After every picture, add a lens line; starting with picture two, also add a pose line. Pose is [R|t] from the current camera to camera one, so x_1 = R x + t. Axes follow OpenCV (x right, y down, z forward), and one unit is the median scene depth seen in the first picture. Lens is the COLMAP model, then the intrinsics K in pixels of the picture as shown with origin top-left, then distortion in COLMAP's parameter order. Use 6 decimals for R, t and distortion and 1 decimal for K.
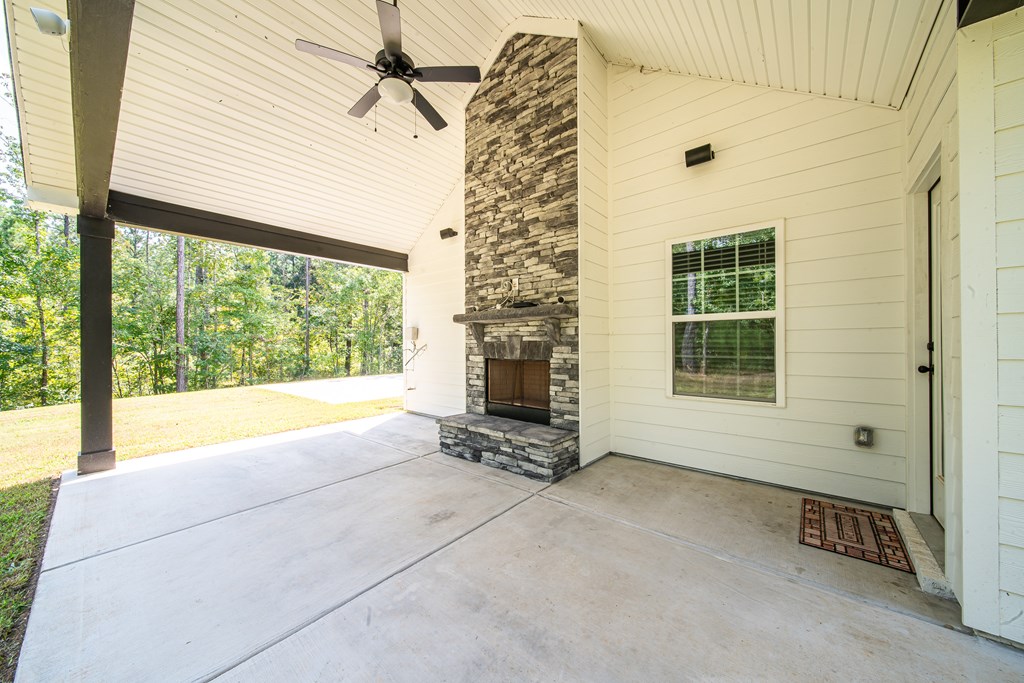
lens RADIAL K [[355.9, 0, 510.3], [0, 355.9, 342.1], [0, 0, 1]] dist [0.001585, 0.000067]
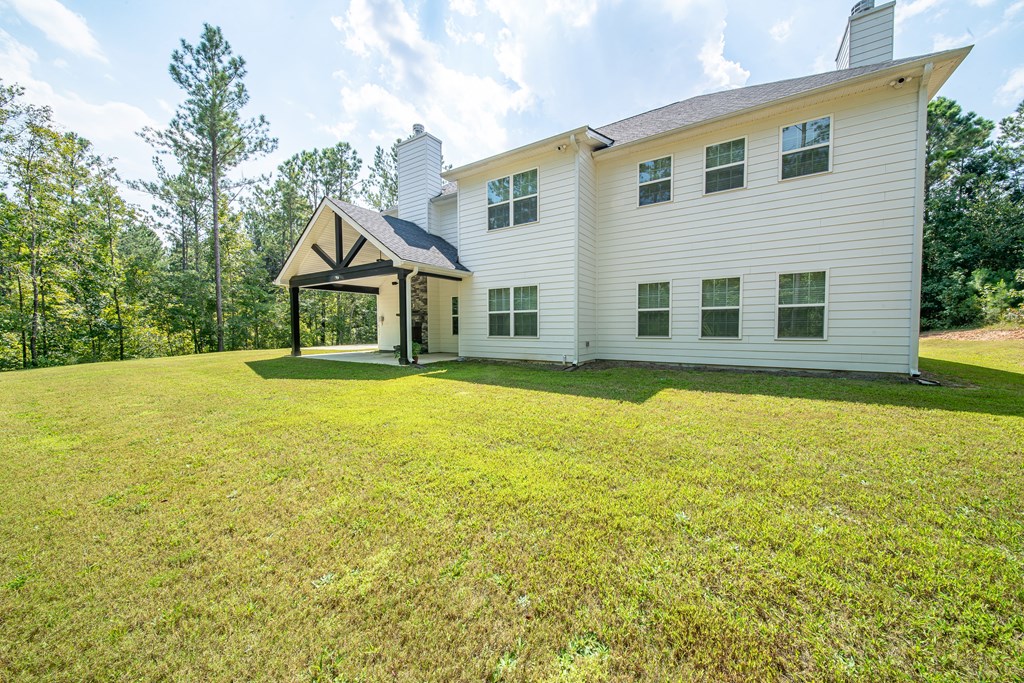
lens RADIAL K [[355.9, 0, 510.2], [0, 355.9, 342.8], [0, 0, 1]] dist [0.001585, 0.000067]
pose [[0.993075, 0.001271, 0.117476, 0.572270], [-0.006305, 0.999077, 0.042484, 0.054572], [-0.117313, -0.042931, 0.992167, -2.739658]]
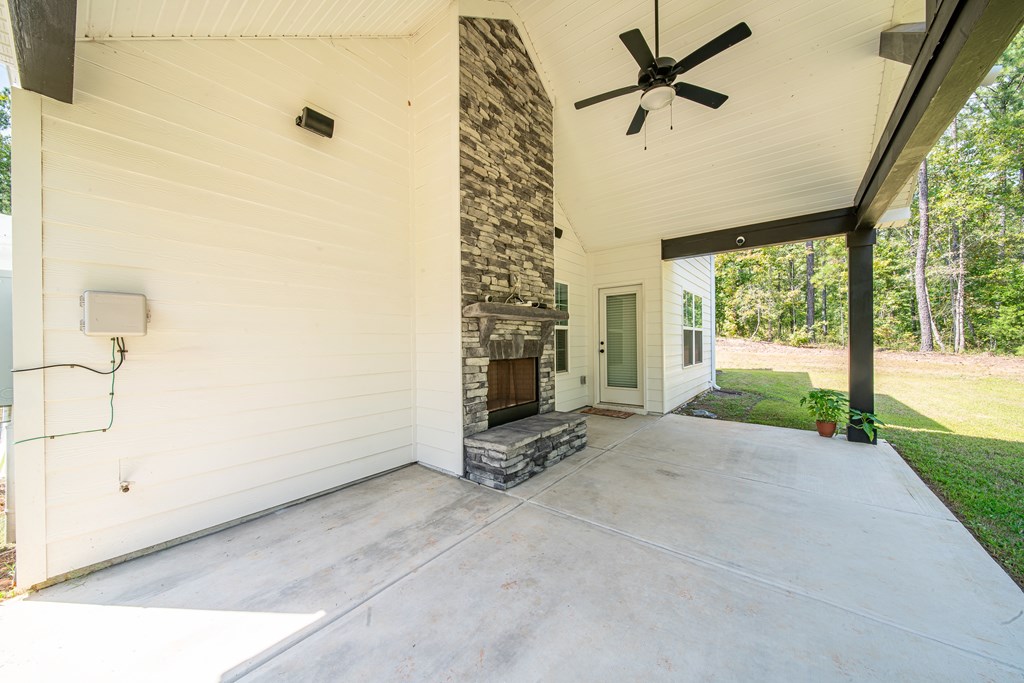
lens RADIAL K [[355.9, 0, 512.1], [0, 355.9, 342.7], [0, 0, 1]] dist [0.001585, 0.000067]
pose [[-0.033521, 0.004413, 0.999428, -0.978718], [0.006164, 0.999972, -0.004209, 0.009509], [-0.999419, 0.006020, -0.033547, 1.066027]]
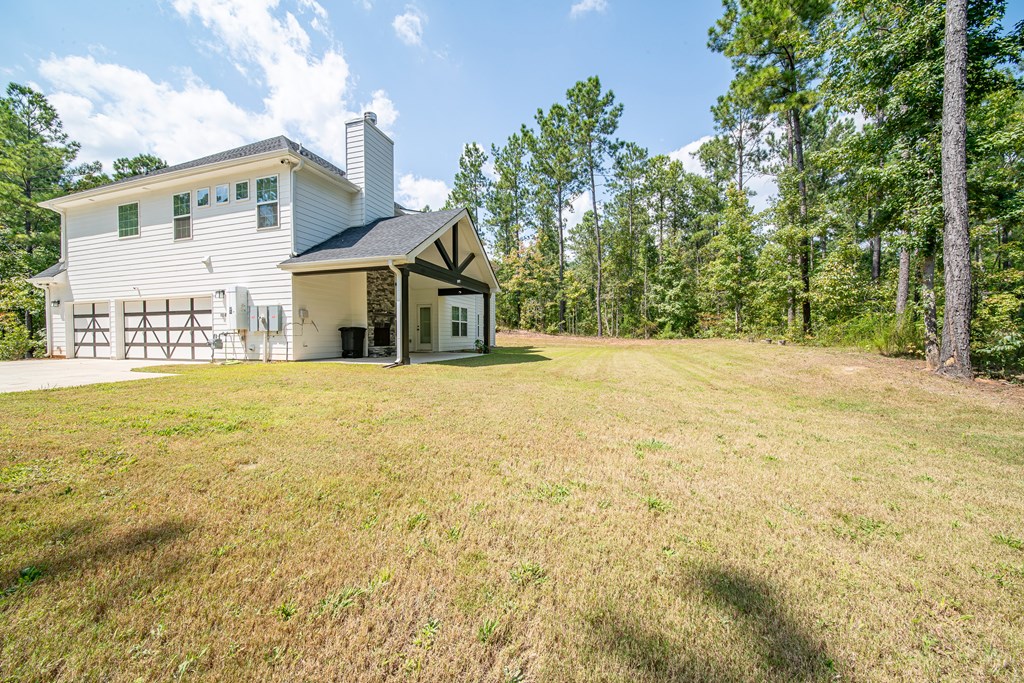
lens RADIAL K [[355.9, 0, 507.1], [0, 355.9, 340.6], [0, 0, 1]] dist [0.001585, 0.000067]
pose [[-0.379594, -0.004052, 0.925144, -3.609517], [0.002213, 0.999984, 0.005288, 0.156319], [-0.925151, 0.004055, -0.379579, 1.209044]]
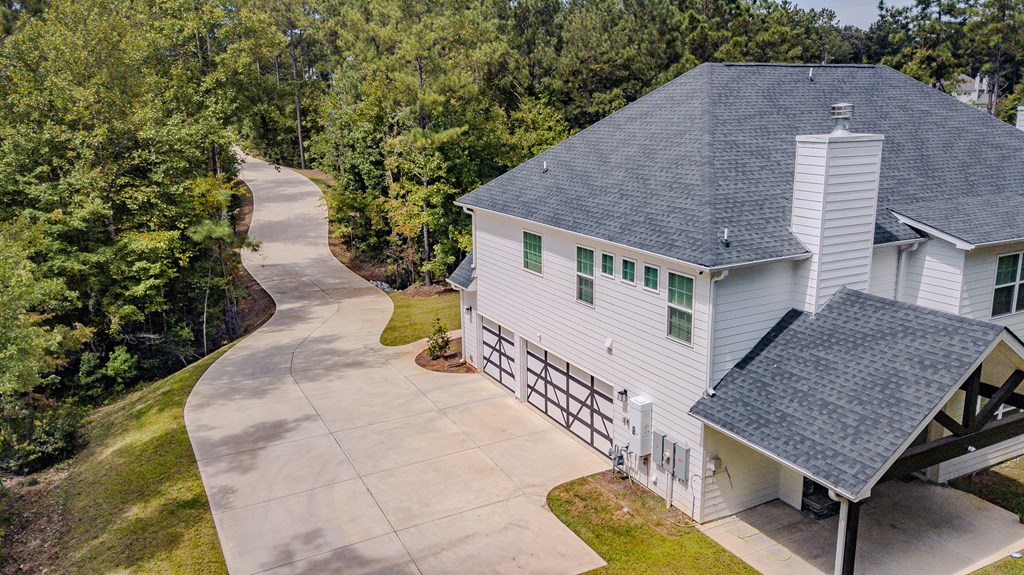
lens RADIAL K [[769.5, 0, 512.4], [0, 769.5, 288.7], [0, 0, 1]] dist [-0.014522, -0.002354]
pose [[0.380192, -0.212753, 0.900106, -4.568170], [0.010236, 0.974093, 0.225917, -1.988868], [-0.924851, -0.076679, 0.372520, 1.144539]]
